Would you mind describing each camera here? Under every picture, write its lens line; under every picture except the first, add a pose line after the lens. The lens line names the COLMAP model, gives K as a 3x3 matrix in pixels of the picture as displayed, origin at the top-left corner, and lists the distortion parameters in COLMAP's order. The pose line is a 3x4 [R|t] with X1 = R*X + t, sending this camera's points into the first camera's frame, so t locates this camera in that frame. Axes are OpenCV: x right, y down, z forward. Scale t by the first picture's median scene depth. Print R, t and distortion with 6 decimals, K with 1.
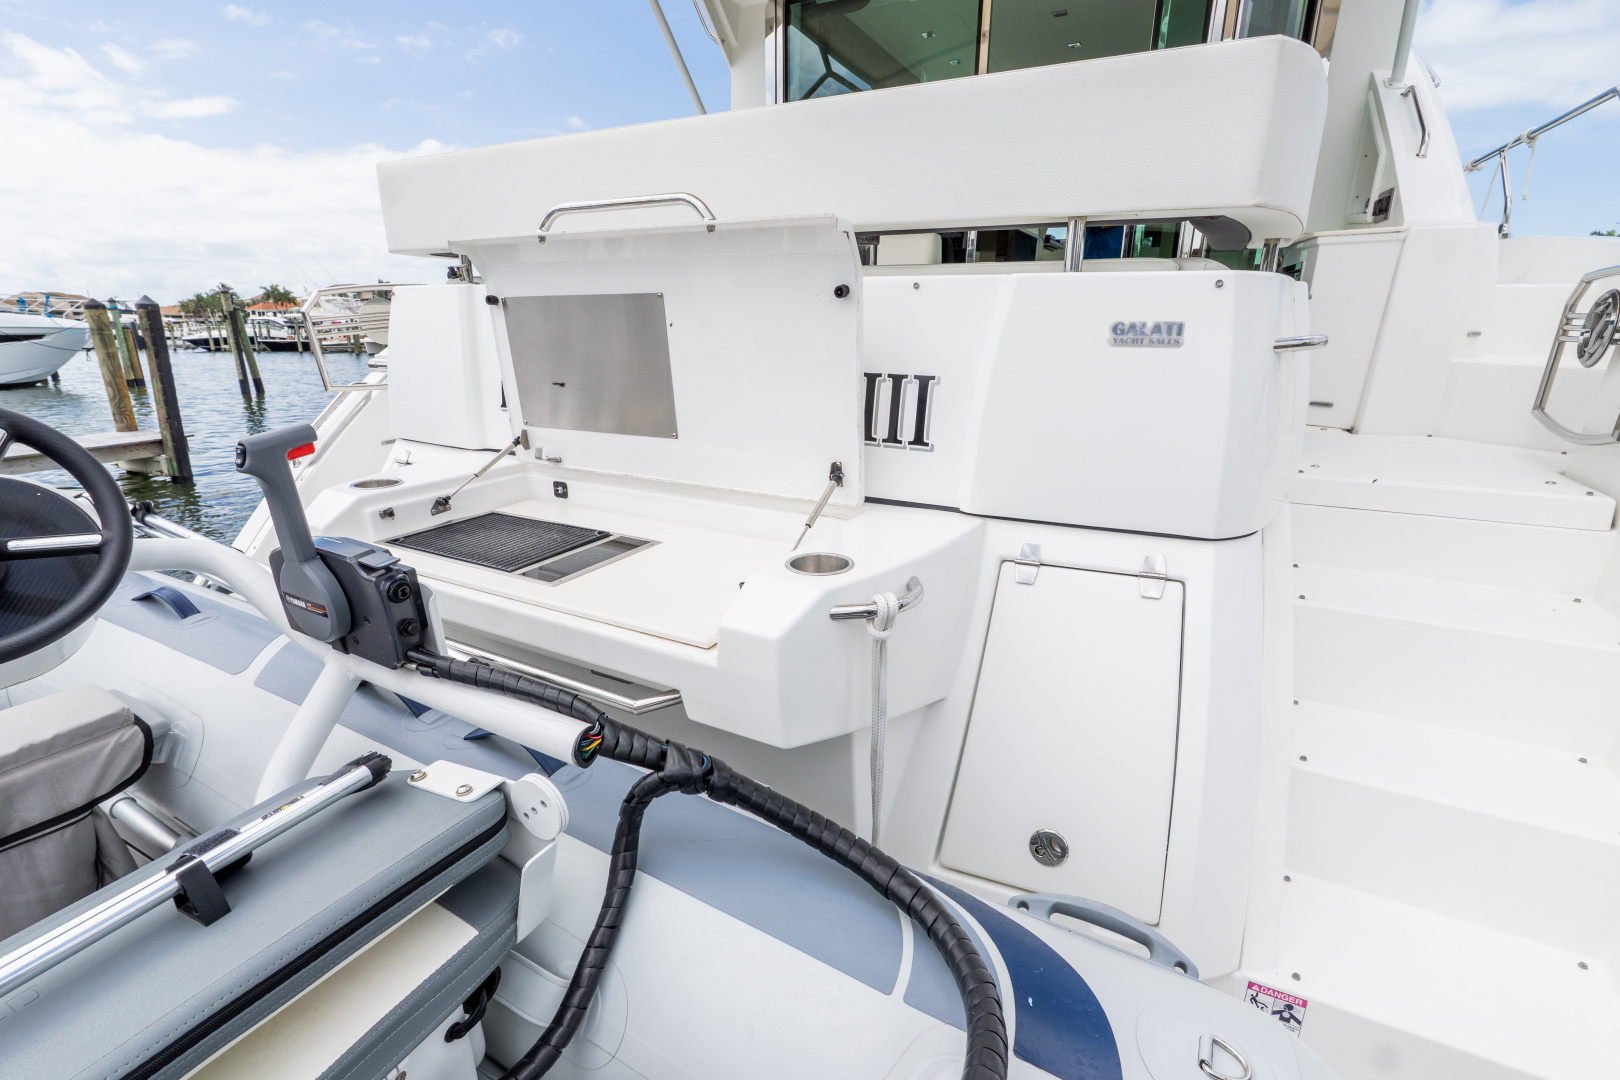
lens RADIAL K [[744.5, 0, 810.1], [0, 744.5, 536.6], [0, 0, 1]] dist [-0.008005, 0.001044]
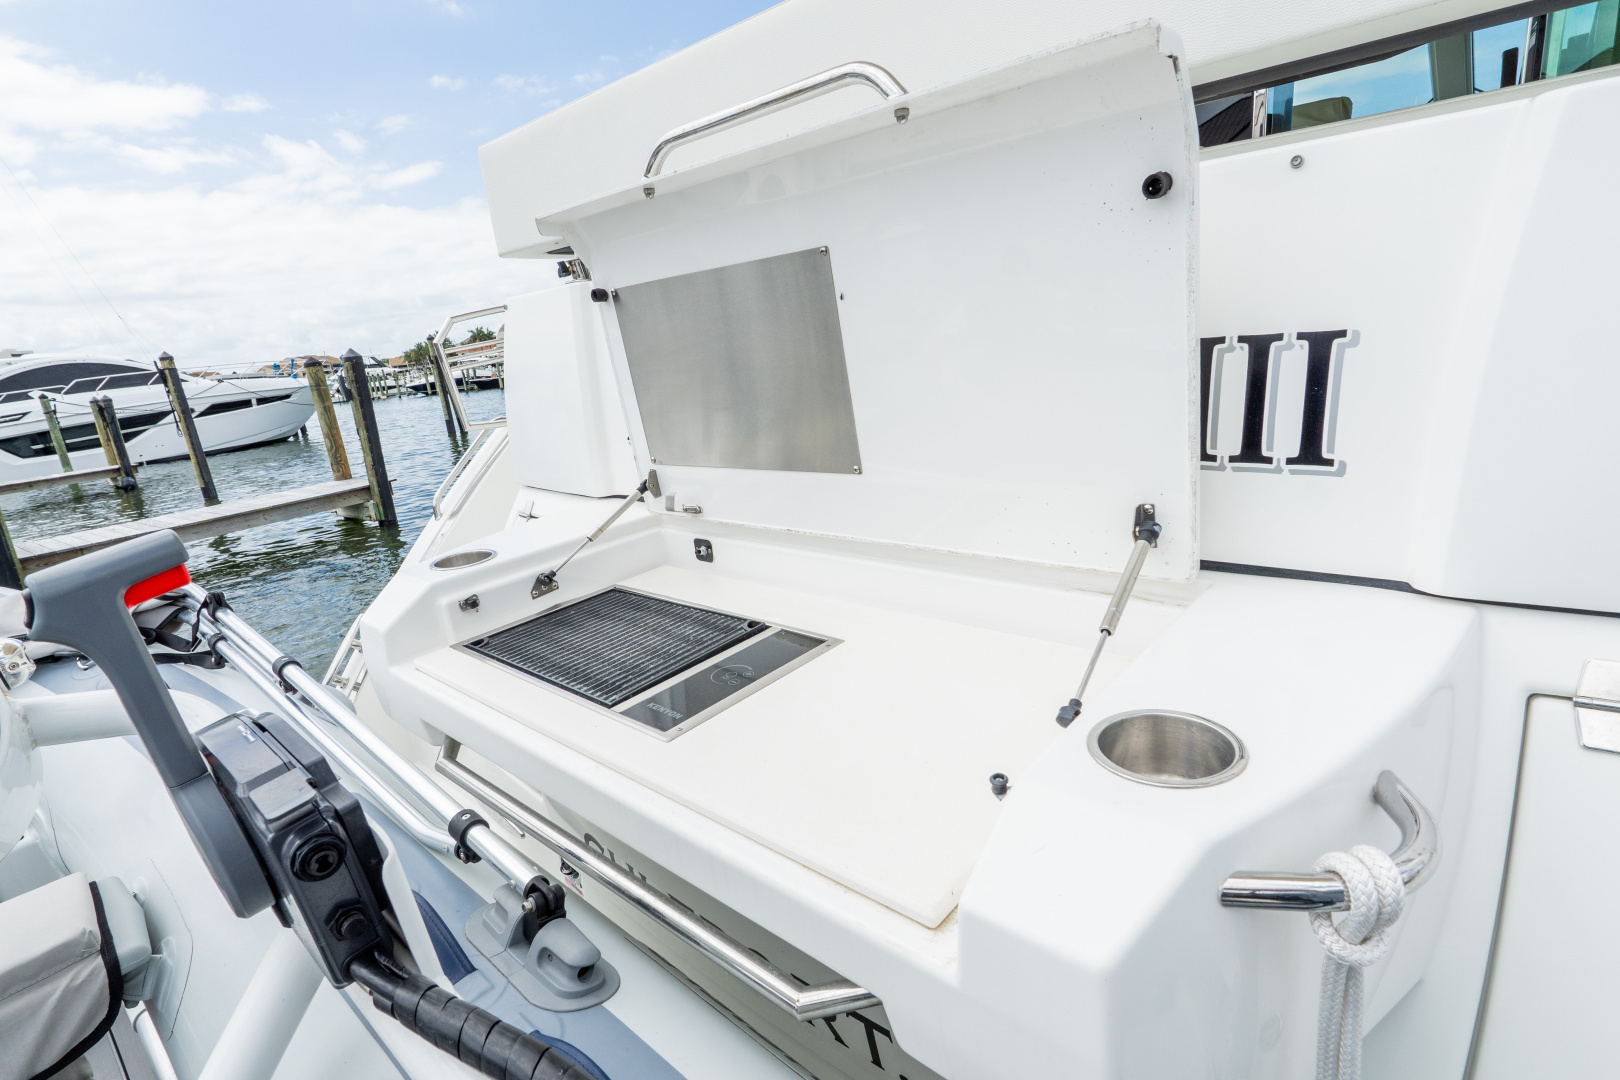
lens RADIAL K [[817.6, 0, 799.1], [0, 817.6, 539.0], [0, 0, 1]] dist [-0.018757, 0.000449]
pose [[0.965095, -0.042888, -0.258363, -0.049154], [0.039550, 0.999054, -0.018107, -0.062753], [0.258895, 0.007257, 0.965878, 0.298054]]
